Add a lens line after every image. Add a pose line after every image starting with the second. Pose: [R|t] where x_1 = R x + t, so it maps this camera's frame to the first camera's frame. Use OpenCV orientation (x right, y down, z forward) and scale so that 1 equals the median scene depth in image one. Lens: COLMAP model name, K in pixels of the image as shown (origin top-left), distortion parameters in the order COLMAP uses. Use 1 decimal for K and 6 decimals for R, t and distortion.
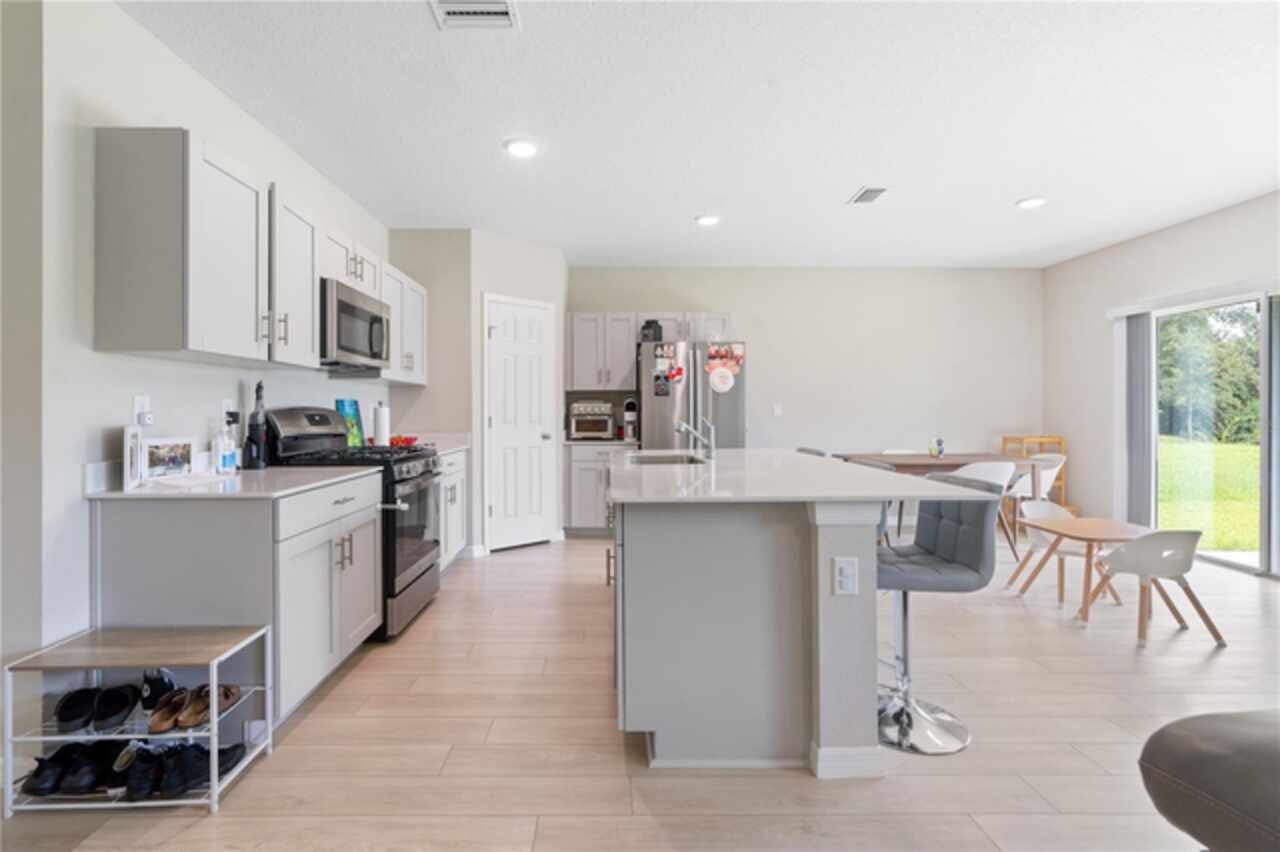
lens RADIAL K [[589.7, 0, 609.3], [0, 589.7, 409.9], [0, 0, 1]] dist [-0.008832, 0.001868]
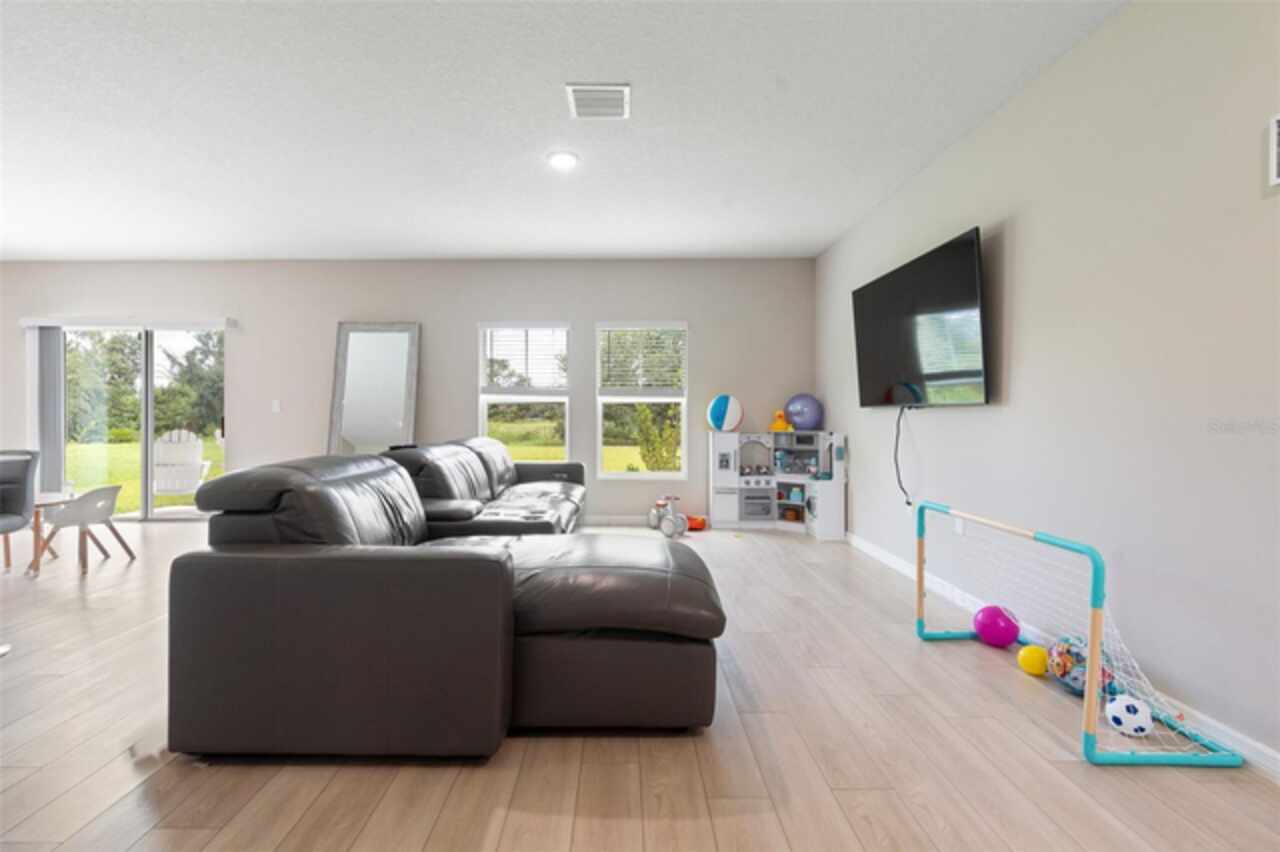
lens RADIAL K [[589.7, 0, 626.7], [0, 589.7, 419.9], [0, 0, 1]] dist [-0.008832, 0.001868]
pose [[-0.001694, -0.005874, 0.999981, -0.262696], [-0.000950, 0.999982, 0.005873, 0.016431], [-0.999998, -0.000940, -0.001700, -0.154937]]
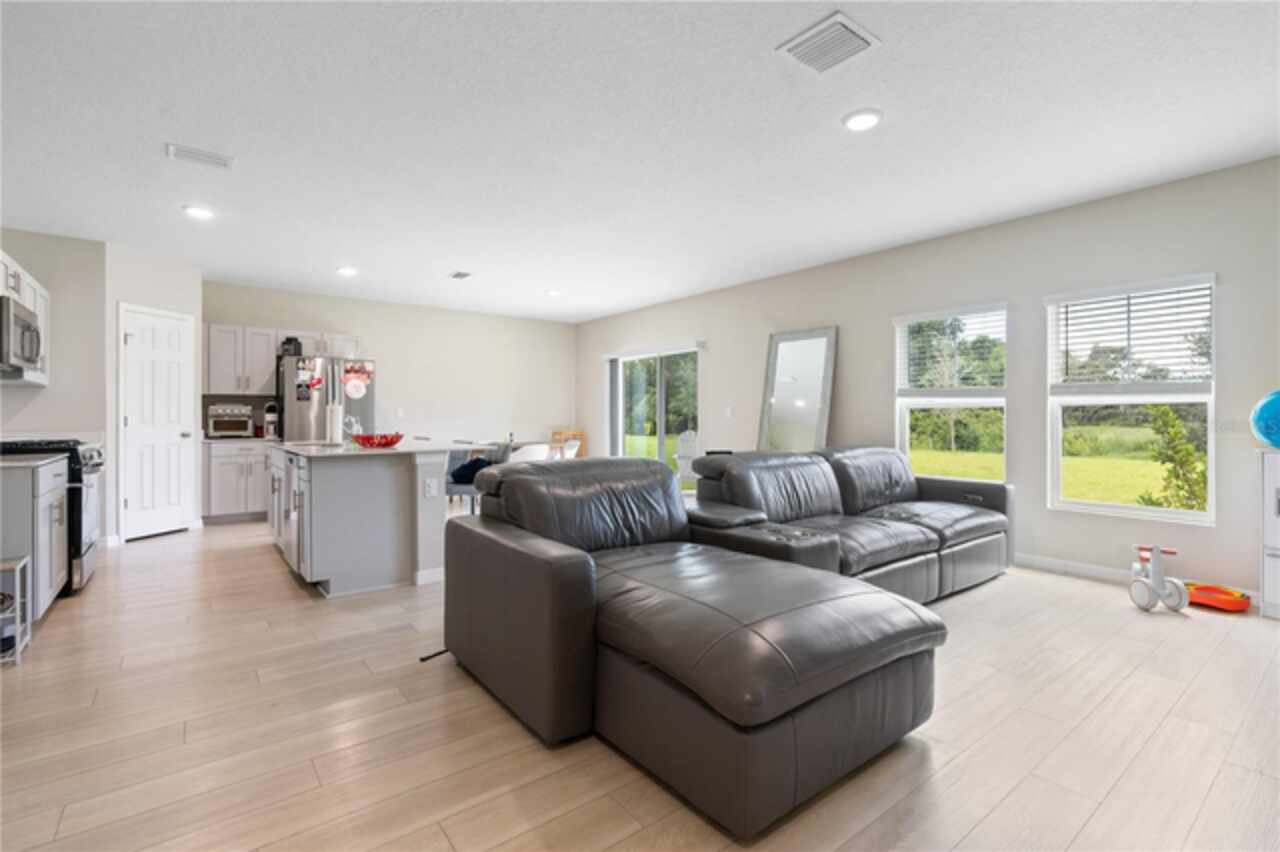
lens RADIAL K [[589.7, 0, 640.1], [0, 589.7, 418.7], [0, 0, 1]] dist [-0.008832, 0.001868]
pose [[0.790403, 0.000952, 0.612586, -0.105585], [-0.002435, 0.999996, 0.001587, 0.010368], [-0.612582, -0.002746, 0.790402, -0.397927]]
